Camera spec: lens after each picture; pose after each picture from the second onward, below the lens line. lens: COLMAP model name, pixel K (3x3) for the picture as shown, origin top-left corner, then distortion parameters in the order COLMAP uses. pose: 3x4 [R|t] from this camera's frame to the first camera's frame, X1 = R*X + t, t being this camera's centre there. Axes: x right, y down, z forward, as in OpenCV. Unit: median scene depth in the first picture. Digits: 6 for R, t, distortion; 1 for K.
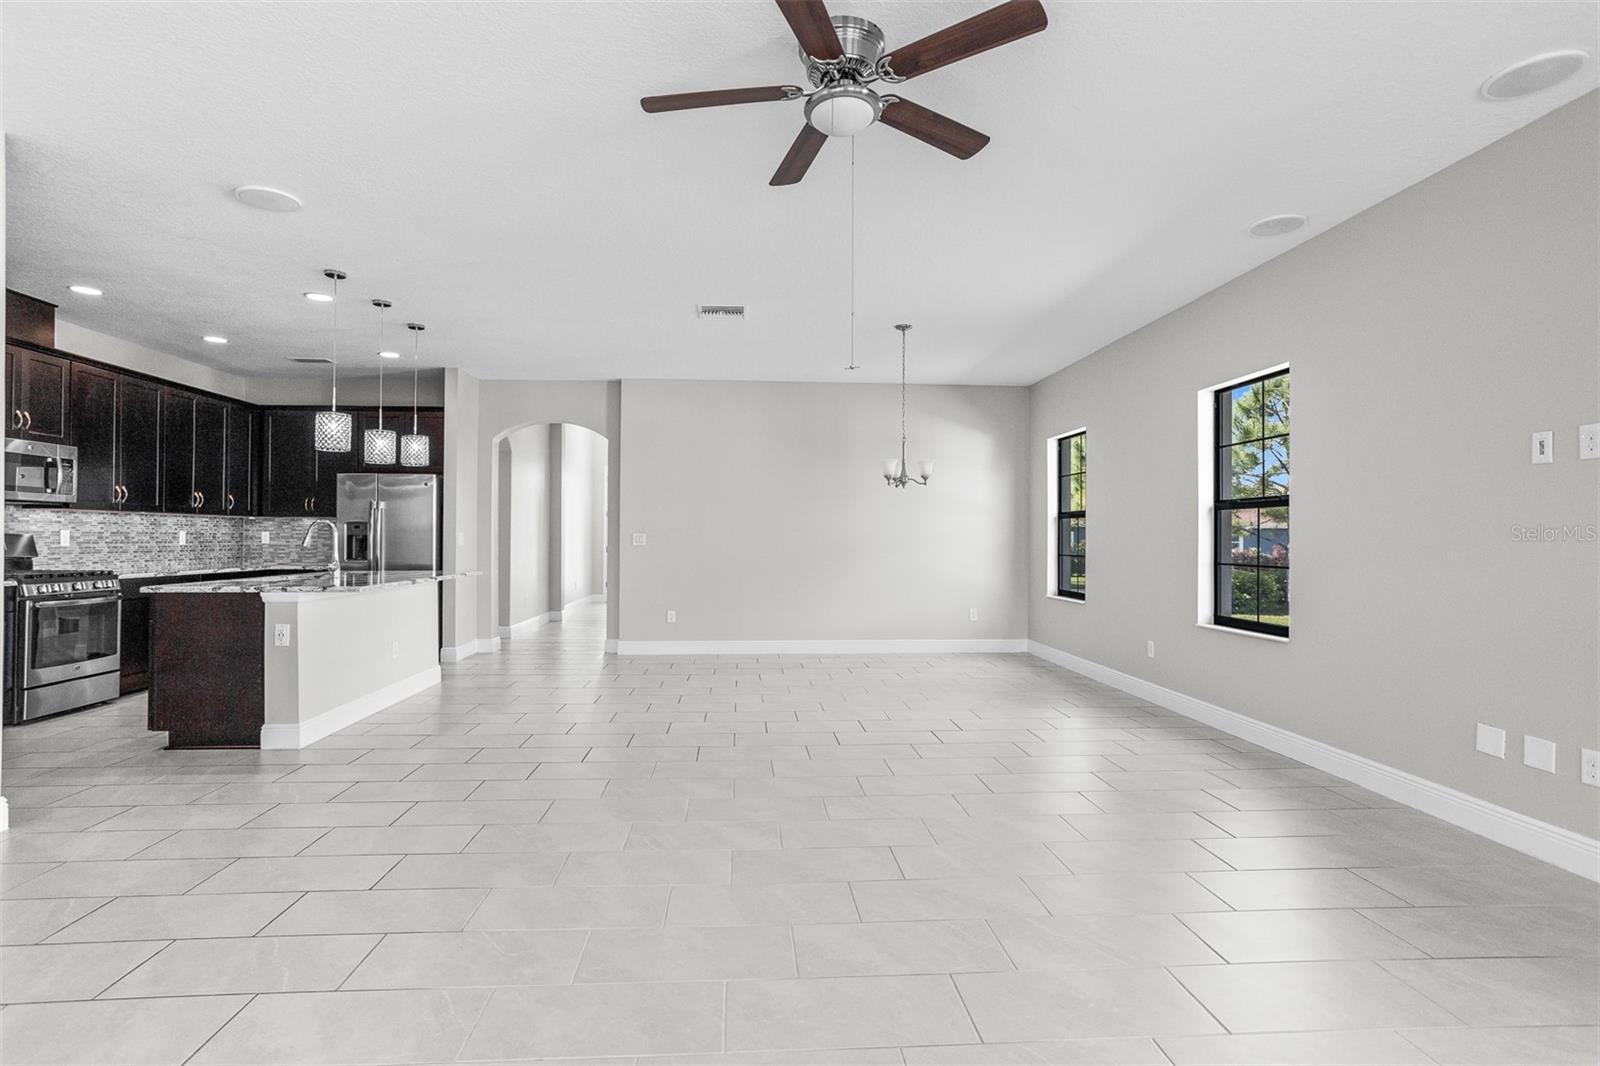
lens RADIAL K [[799.6, 0, 762.8], [0, 799.6, 529.6], [0, 0, 1]] dist [-0.042757, 0.040884]
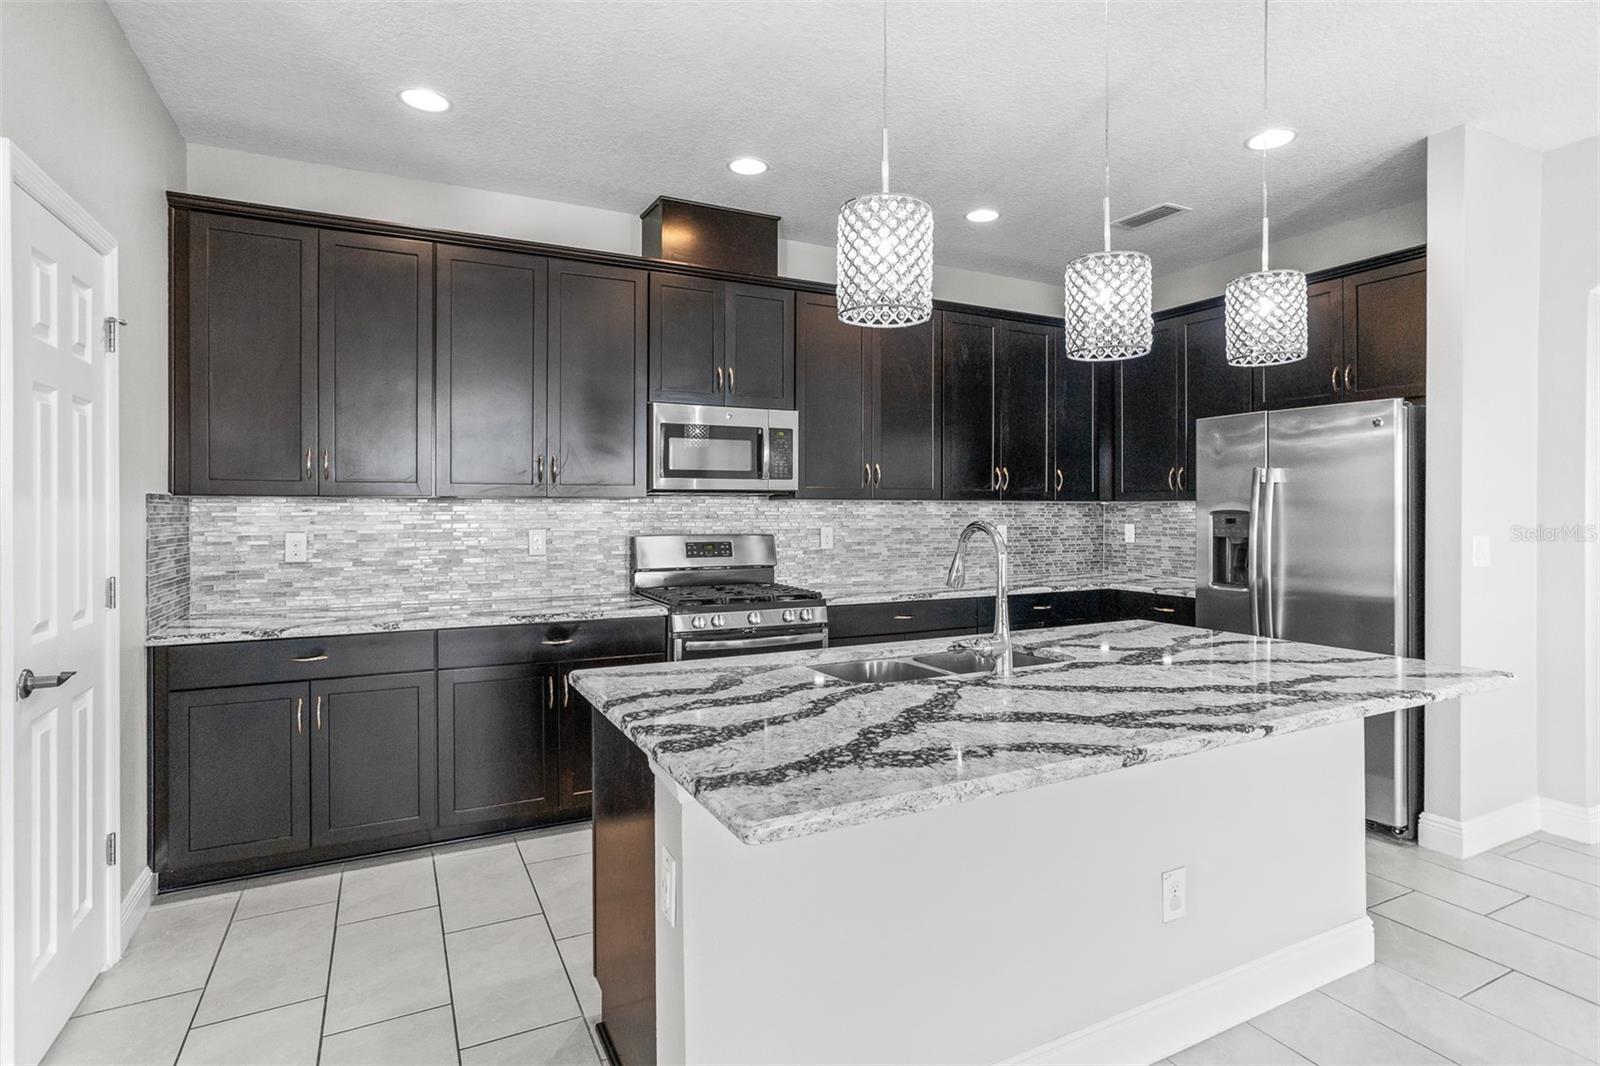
lens RADIAL K [[812.1, 0, 819.1], [0, 812.1, 509.1], [0, 0, 1]] dist [-0.007898, 0.001190]
pose [[0.438099, -0.003884, -0.898918, -0.189696], [0.010129, 0.999949, 0.000616, -0.015886], [0.898870, -0.009375, 0.438116, 0.624052]]
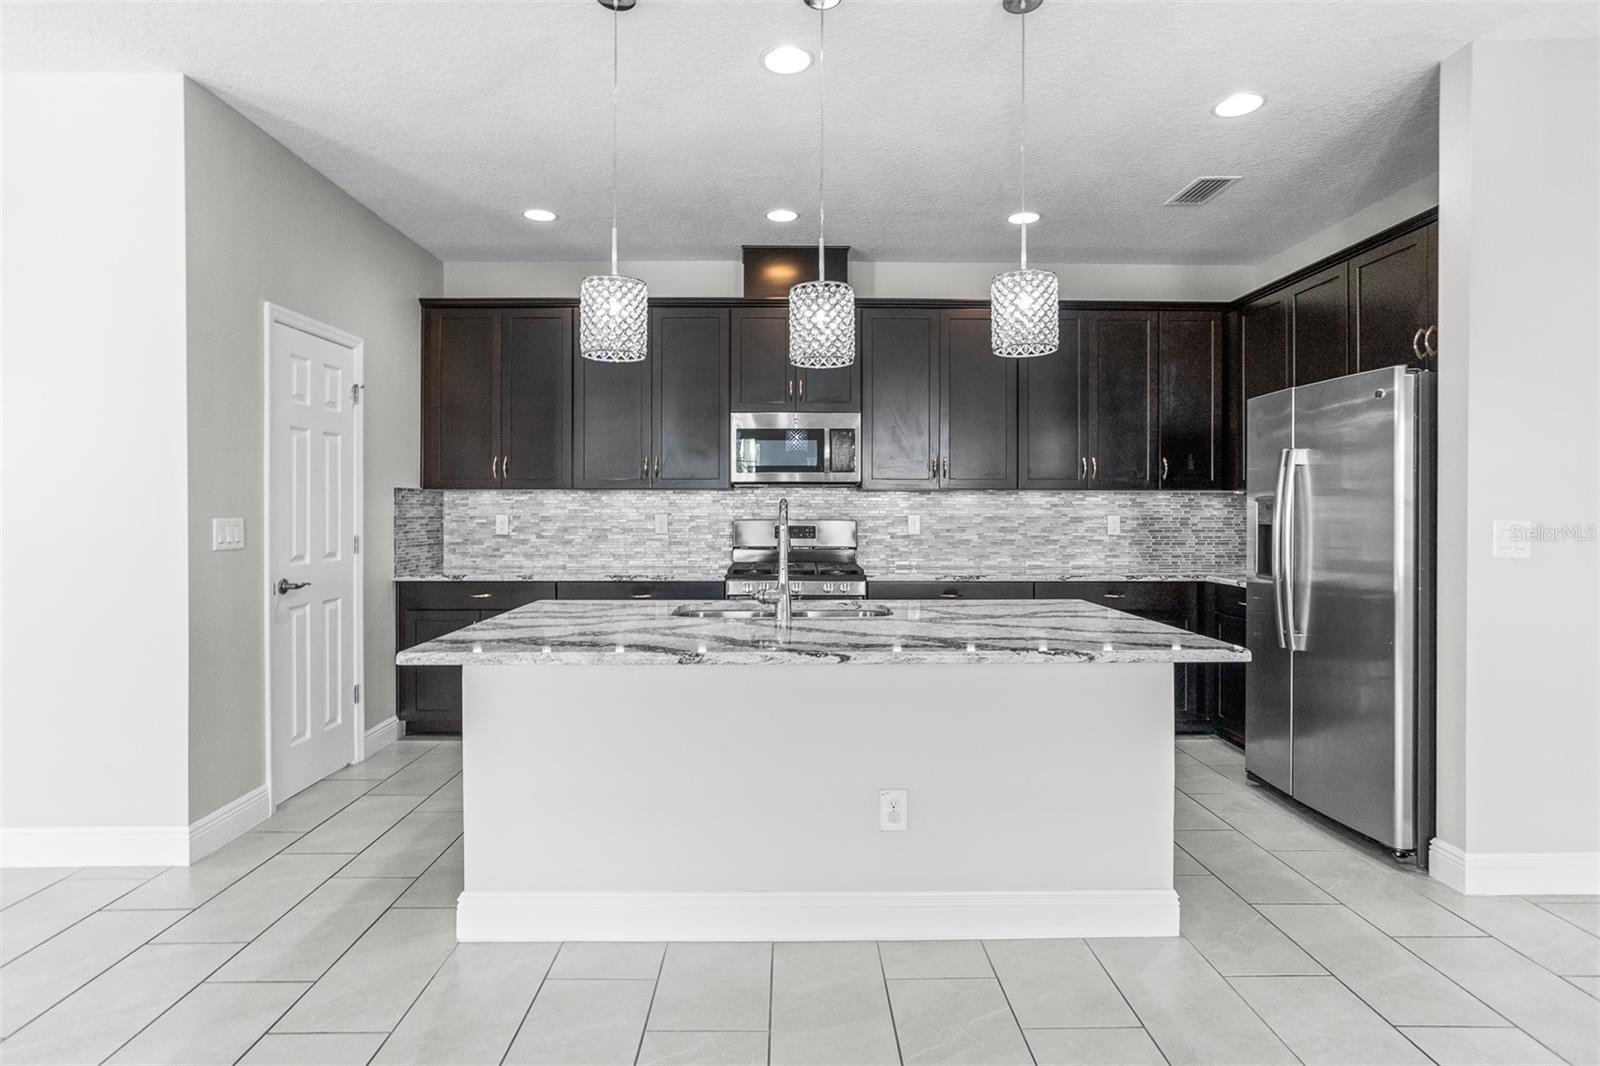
lens RADIAL K [[804.3, 0, 802.6], [0, 804.3, 509.8], [0, 0, 1]] dist [-0.008271, 0.000151]
pose [[-0.006334, -0.002190, -0.999978, -0.041954], [0.009783, 0.999950, -0.002252, -0.003828], [0.999932, -0.009797, -0.006312, 0.840421]]
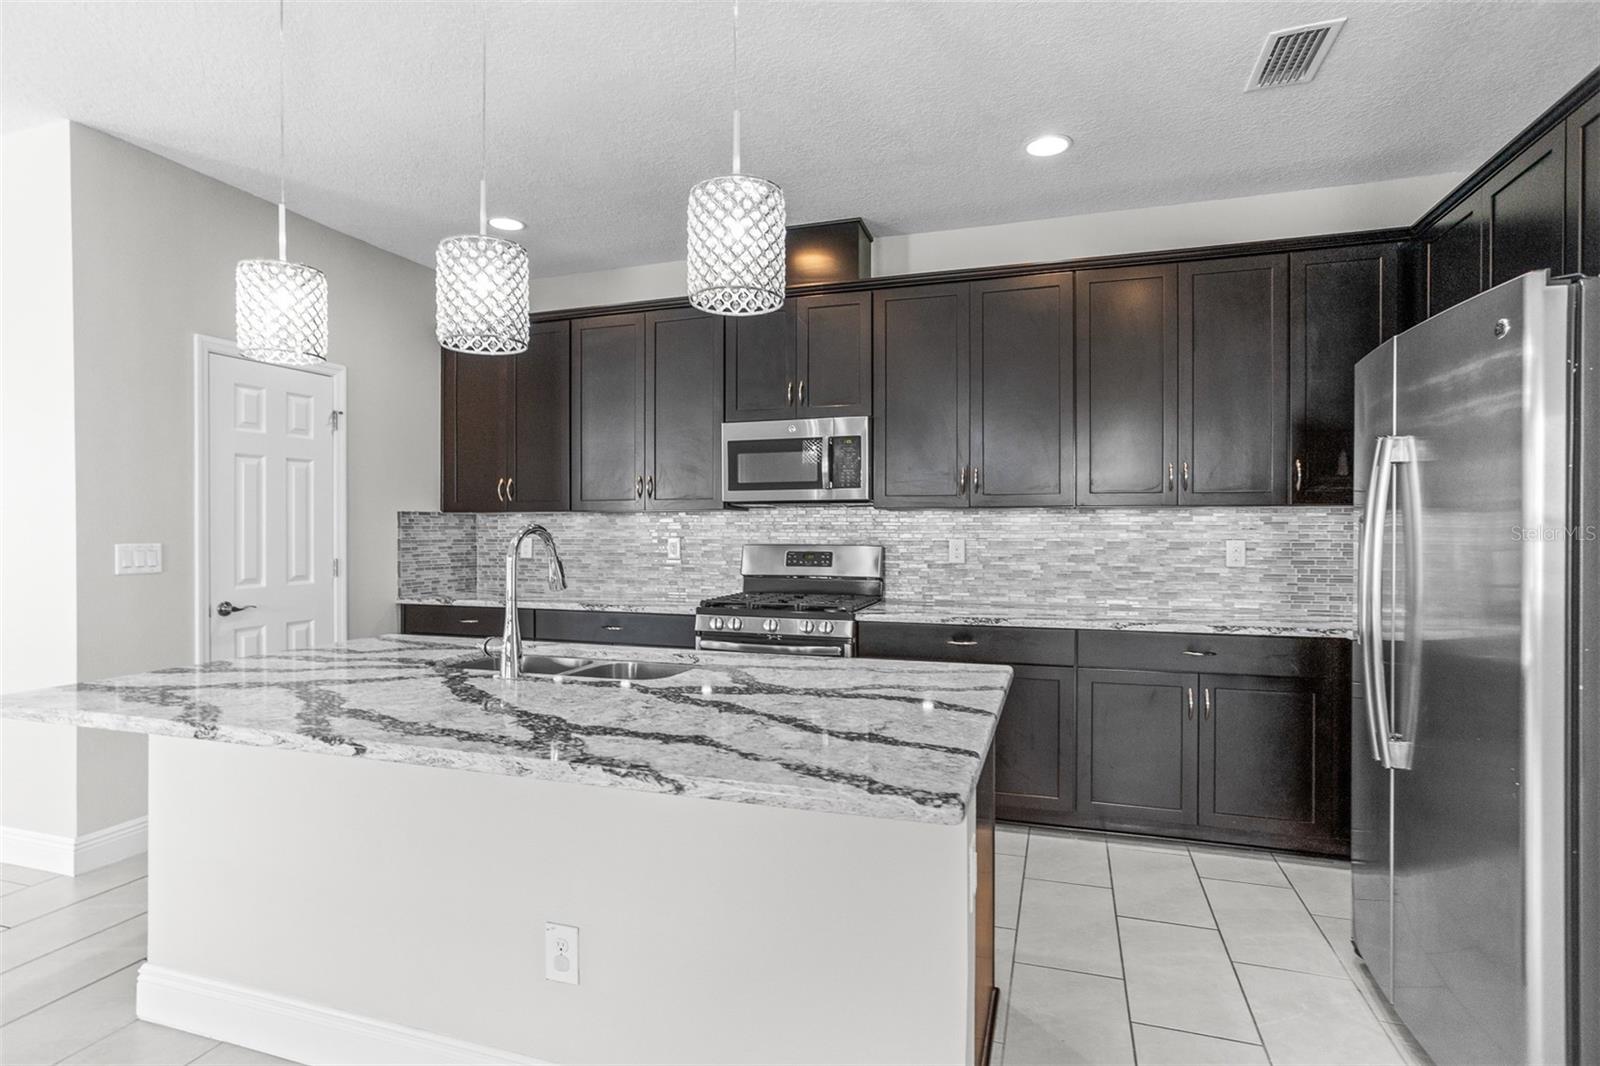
lens RADIAL K [[802.6, 0, 792.0], [0, 802.6, 529.2], [0, 0, 1]] dist [-0.004948, 0.001749]
pose [[-0.343403, -0.001101, -0.939188, -0.185540], [0.010048, 0.999938, -0.004846, -0.005551], [0.939135, -0.011101, -0.343370, 1.041568]]
